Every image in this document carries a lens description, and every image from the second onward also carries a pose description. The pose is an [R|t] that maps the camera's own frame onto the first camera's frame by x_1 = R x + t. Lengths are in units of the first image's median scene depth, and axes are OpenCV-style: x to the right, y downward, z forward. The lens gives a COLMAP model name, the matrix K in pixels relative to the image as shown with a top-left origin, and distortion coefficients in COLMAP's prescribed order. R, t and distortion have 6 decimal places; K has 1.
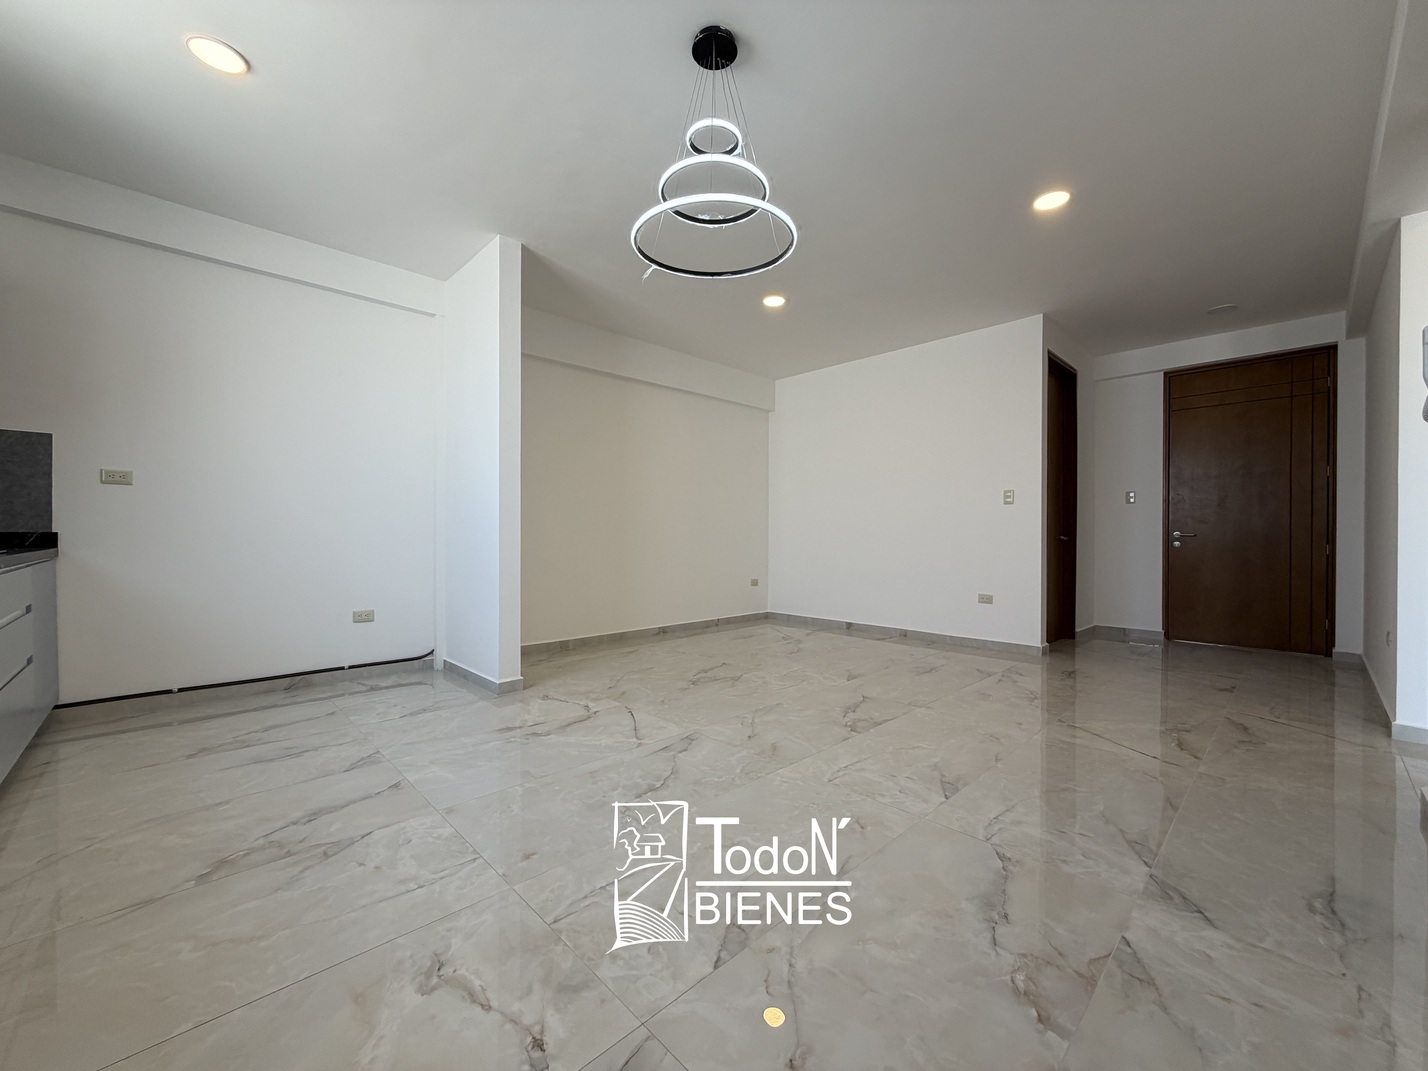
lens RADIAL K [[565.7, 0, 718.7], [0, 565.7, 528.7], [0, 0, 1]] dist [0.000091, -0.000581]
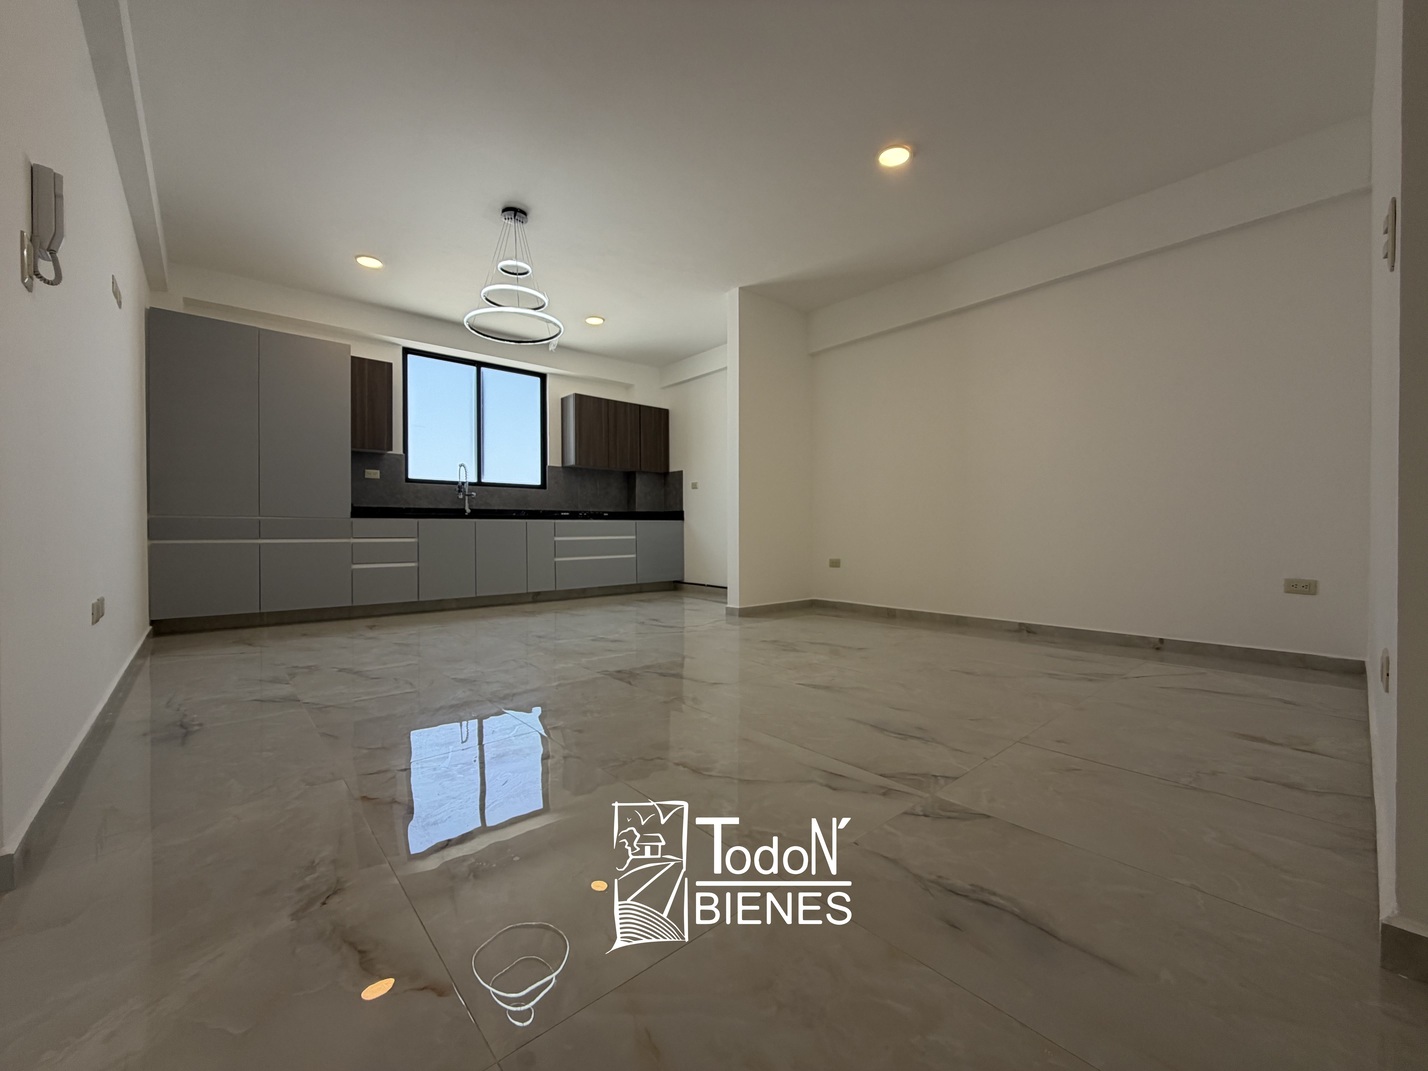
lens RADIAL K [[565.7, 0, 706.8], [0, 565.7, 540.5], [0, 0, 1]] dist [0.000091, -0.000581]
pose [[-0.060572, 0.014589, -0.998057, 1.135103], [0.014072, 0.999806, 0.013761, 0.091444], [0.998065, -0.013212, -0.060765, 1.119537]]
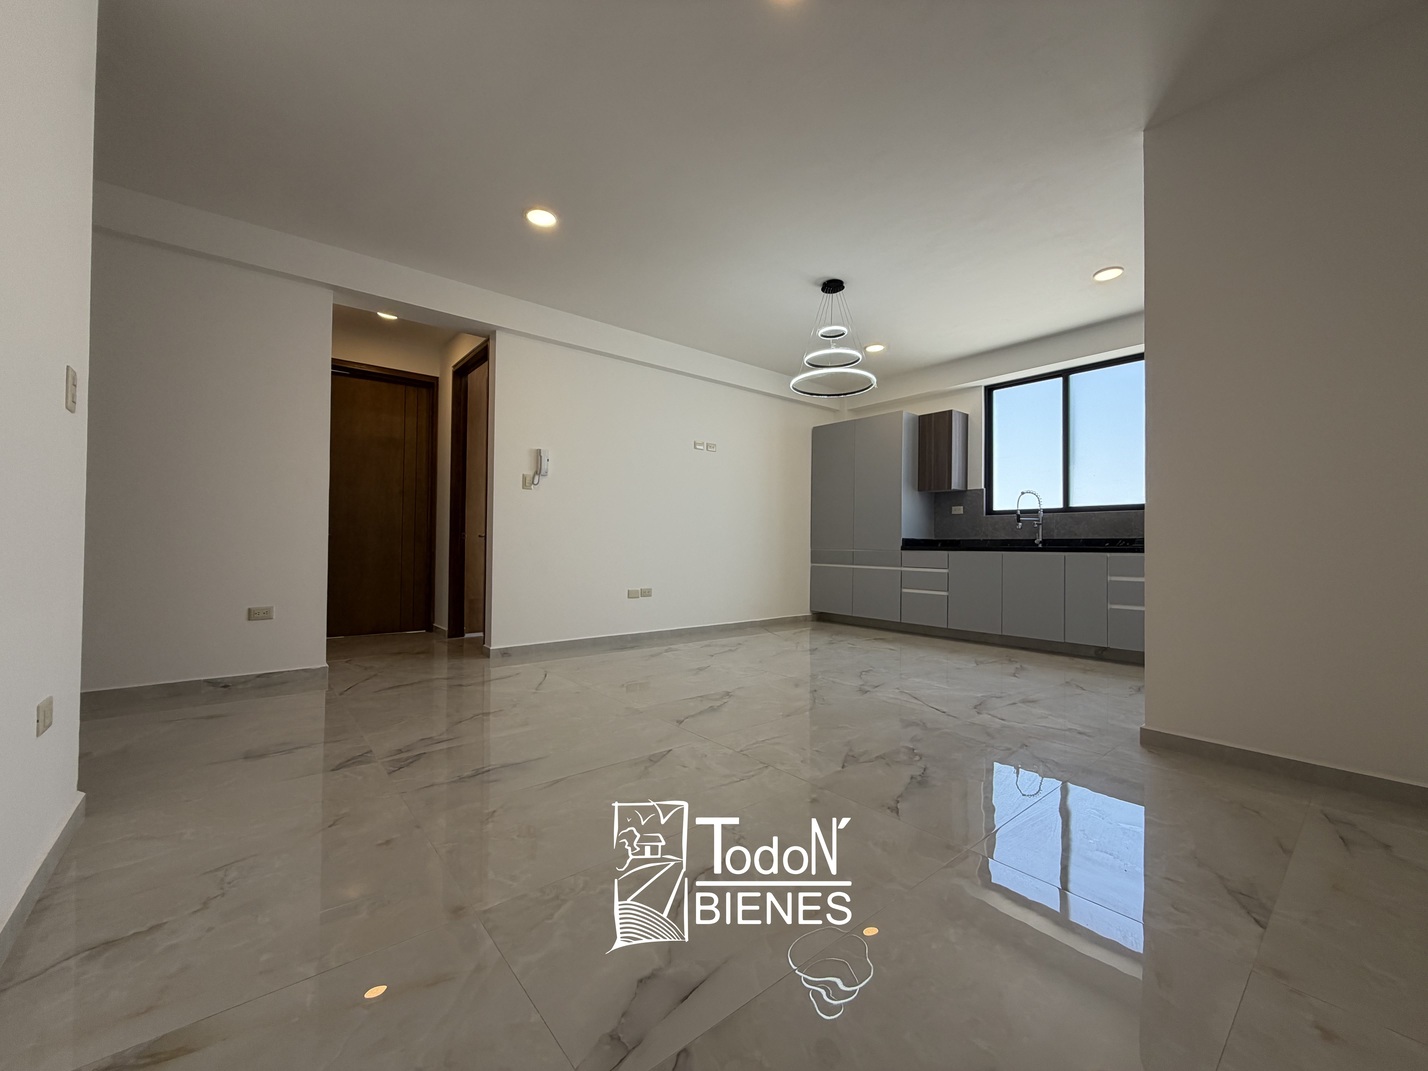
lens RADIAL K [[565.7, 0, 714.0], [0, 565.7, 533.4], [0, 0, 1]] dist [0.000091, -0.000581]
pose [[-0.997114, -0.011637, 0.075026, 0.163016], [-0.014225, 0.999318, -0.034064, 0.055508], [-0.074579, -0.035033, -0.996600, 1.970149]]
